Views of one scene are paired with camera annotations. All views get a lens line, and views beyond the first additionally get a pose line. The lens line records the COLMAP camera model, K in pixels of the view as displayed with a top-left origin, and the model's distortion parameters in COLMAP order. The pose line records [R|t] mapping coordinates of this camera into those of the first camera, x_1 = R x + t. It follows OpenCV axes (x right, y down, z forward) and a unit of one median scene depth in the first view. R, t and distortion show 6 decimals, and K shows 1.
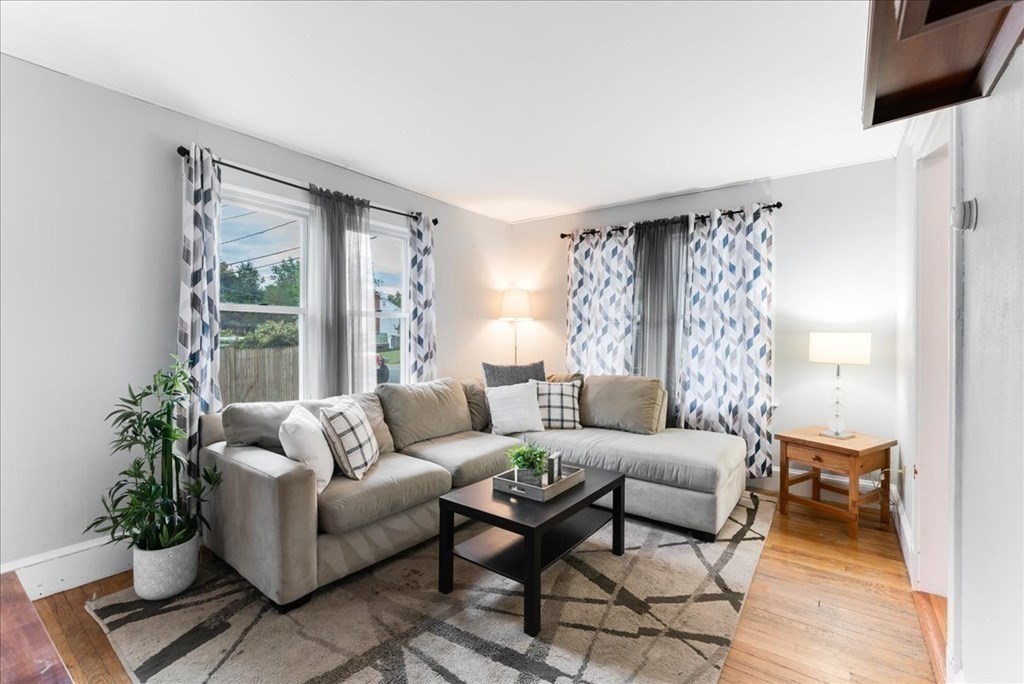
lens RADIAL K [[450.4, 0, 512.9], [0, 450.4, 341.9], [0, 0, 1]] dist [0.000982, 0.000031]
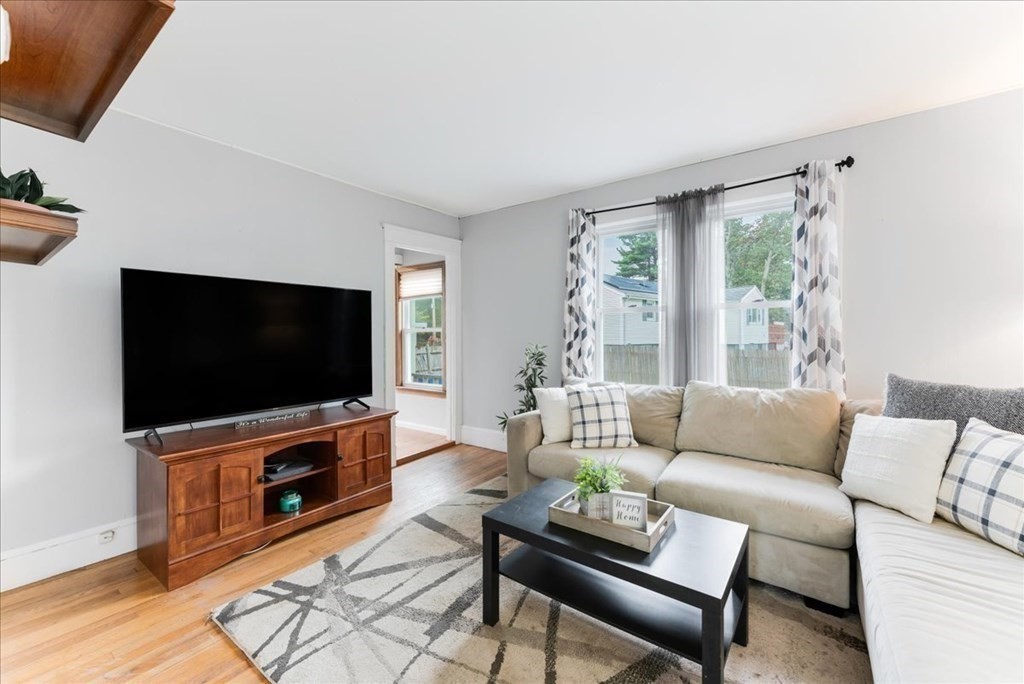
lens RADIAL K [[409.7, 0, 512.8], [0, 409.7, 337.2], [0, 0, 1]] dist [0.001188, -0.000010]
pose [[-0.002874, 0.005927, -0.999978, 0.570733], [-0.006631, 0.999960, 0.005946, -0.000714], [0.999974, 0.006648, -0.002835, 0.621598]]
